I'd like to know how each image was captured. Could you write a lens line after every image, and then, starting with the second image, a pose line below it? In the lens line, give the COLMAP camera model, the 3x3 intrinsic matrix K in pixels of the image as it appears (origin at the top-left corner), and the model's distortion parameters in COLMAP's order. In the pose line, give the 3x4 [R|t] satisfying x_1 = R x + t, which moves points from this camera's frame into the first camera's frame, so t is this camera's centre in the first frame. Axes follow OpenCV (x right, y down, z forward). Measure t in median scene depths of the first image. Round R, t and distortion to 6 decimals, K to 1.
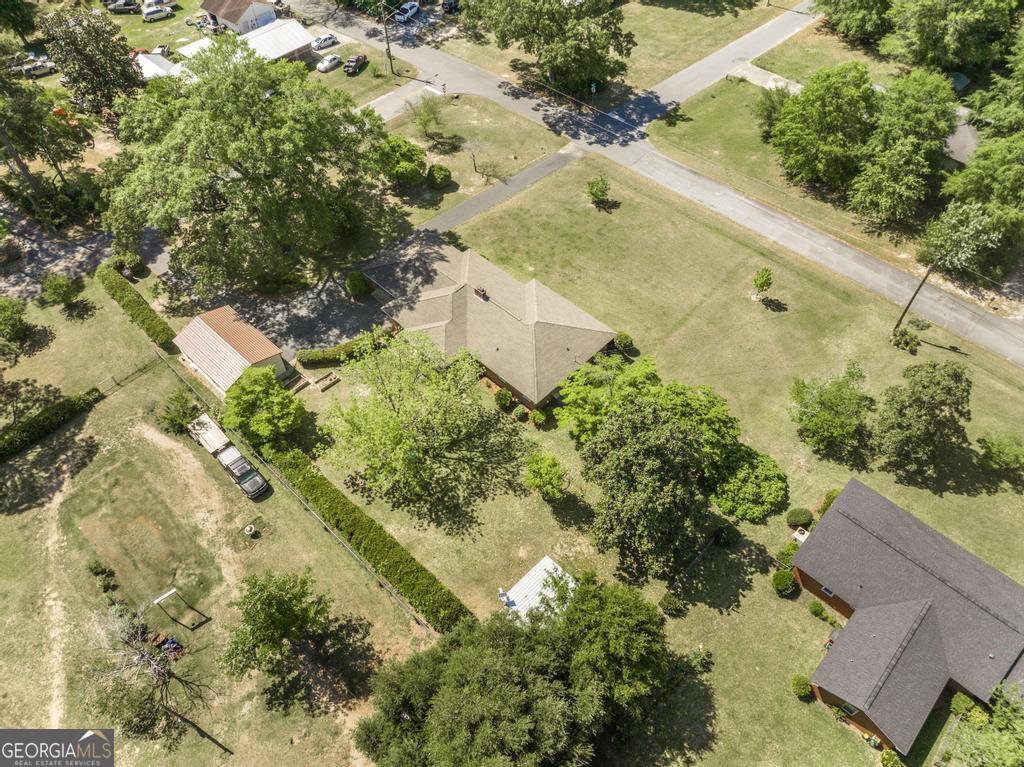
lens RADIAL K [[717.5, 0, 510.4], [0, 717.5, 384.1], [0, 0, 1]] dist [-0.039973, -0.000270]
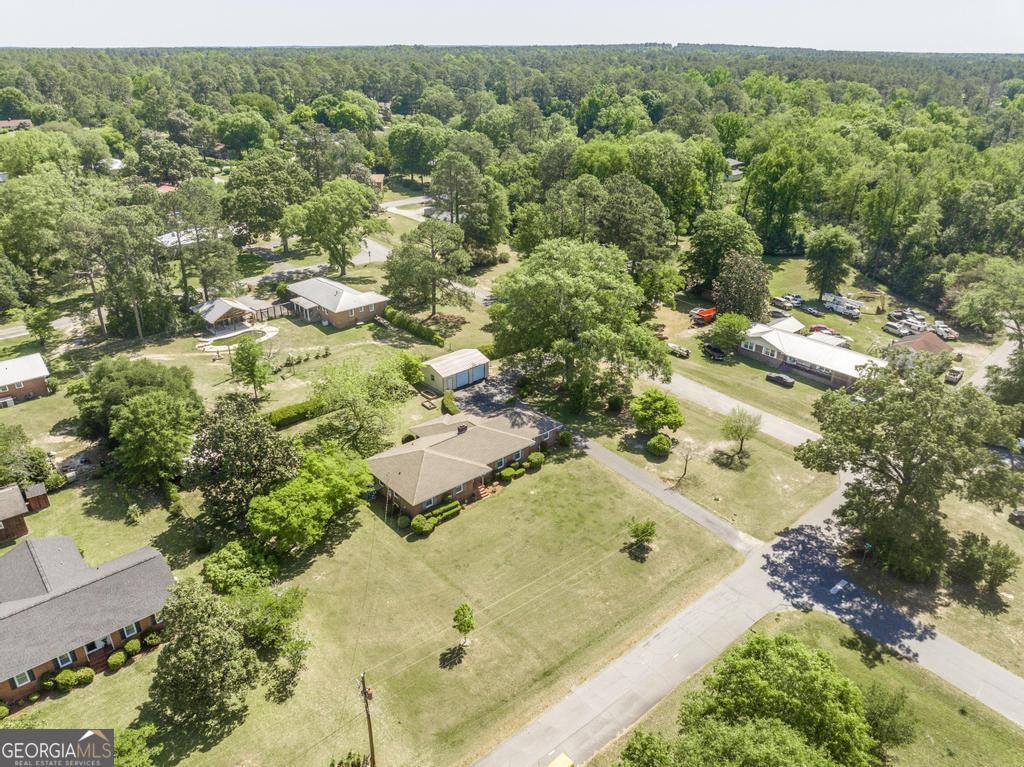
lens RADIAL K [[717.5, 0, 510.4], [0, 717.5, 384.1], [0, 0, 1]] dist [-0.039973, -0.000270]
pose [[-0.084116, 0.440922, -0.893595, 0.982673], [-0.787997, 0.519459, 0.330490, -0.614250], [0.609906, 0.731949, 0.303750, 0.573406]]
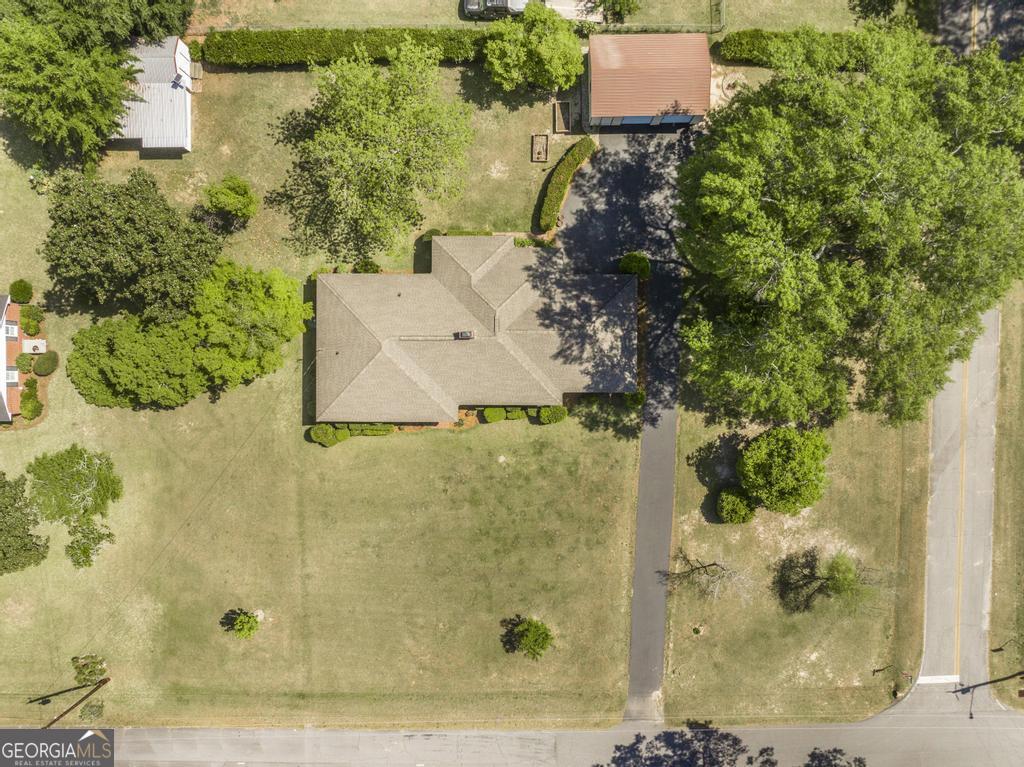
lens RADIAL K [[717.5, 0, 510.4], [0, 717.5, 384.1], [0, 0, 1]] dist [-0.039973, -0.000270]
pose [[-0.720772, 0.692747, 0.024263, -0.053181], [-0.536460, -0.579646, 0.613369, -0.621018], [0.438973, 0.429083, 0.789424, 0.405743]]
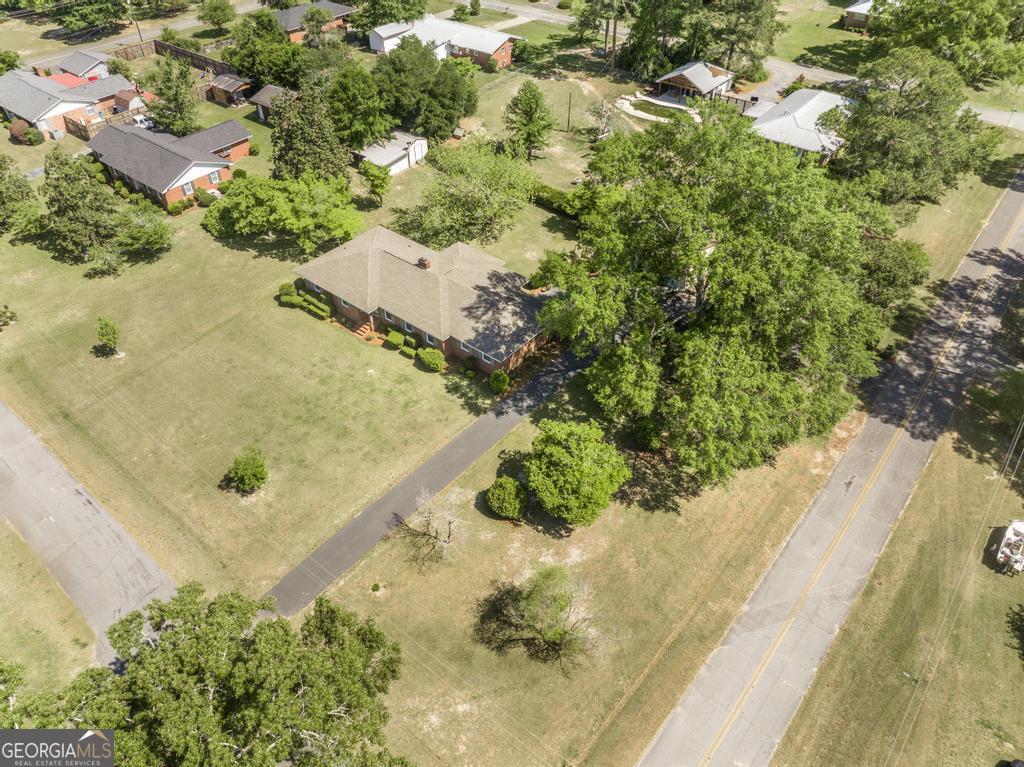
lens RADIAL K [[717.5, 0, 510.4], [0, 717.5, 384.1], [0, 0, 1]] dist [-0.039973, -0.000270]
pose [[-0.996629, 0.070019, -0.042745, -0.100437], [-0.047409, -0.066363, 0.996669, -1.050681], [0.066949, 0.995336, 0.069459, 1.037190]]
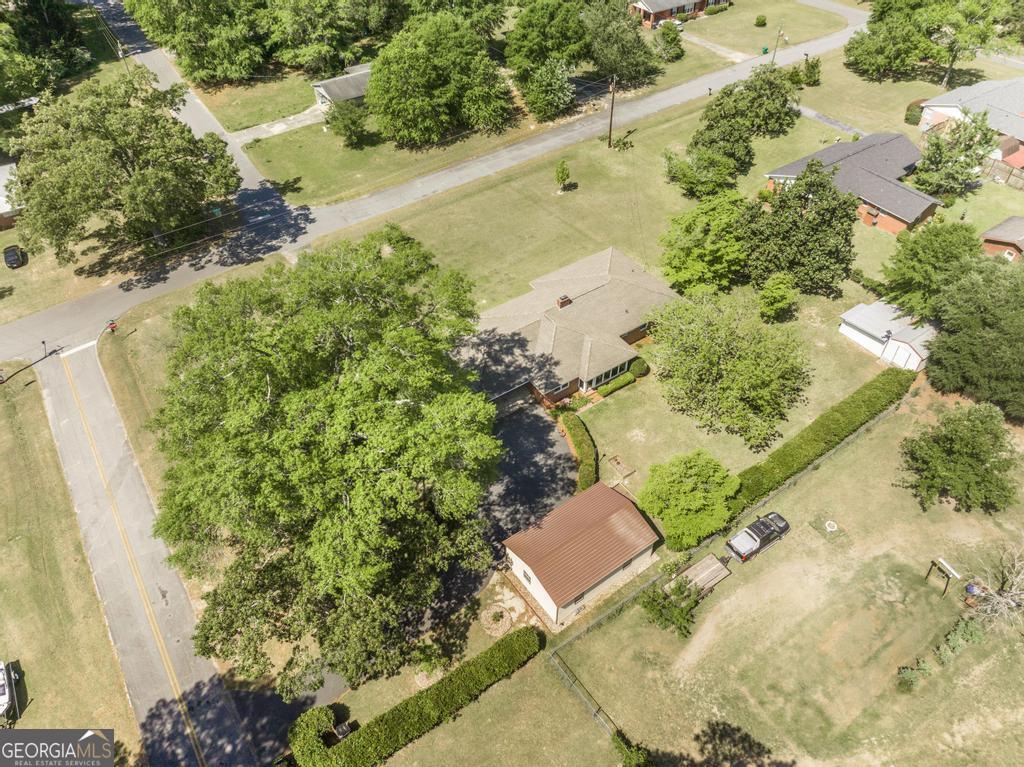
lens RADIAL K [[713.8, 0, 506.0], [0, 713.8, 384.5], [0, 0, 1]] dist [-0.040410, 0.005940]
pose [[0.197759, -0.684640, 0.701541, -0.763251], [0.775271, 0.547202, 0.315476, -0.405032], [-0.599872, 0.481496, 0.638995, 0.454457]]
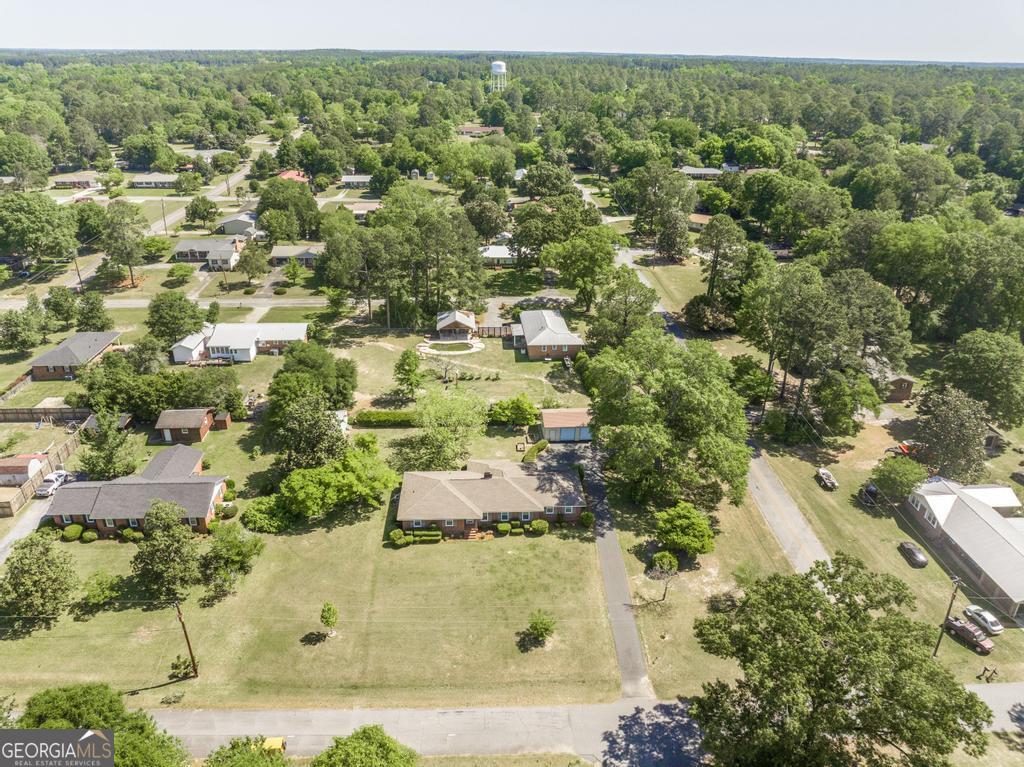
lens RADIAL K [[717.5, 0, 510.4], [0, 717.5, 384.1], [0, 0, 1]] dist [-0.039973, -0.000270]
pose [[-0.680745, 0.316271, -0.660726, 0.759356], [-0.579146, 0.319919, 0.749828, -1.199604], [0.448528, 0.893098, -0.034616, 0.853132]]
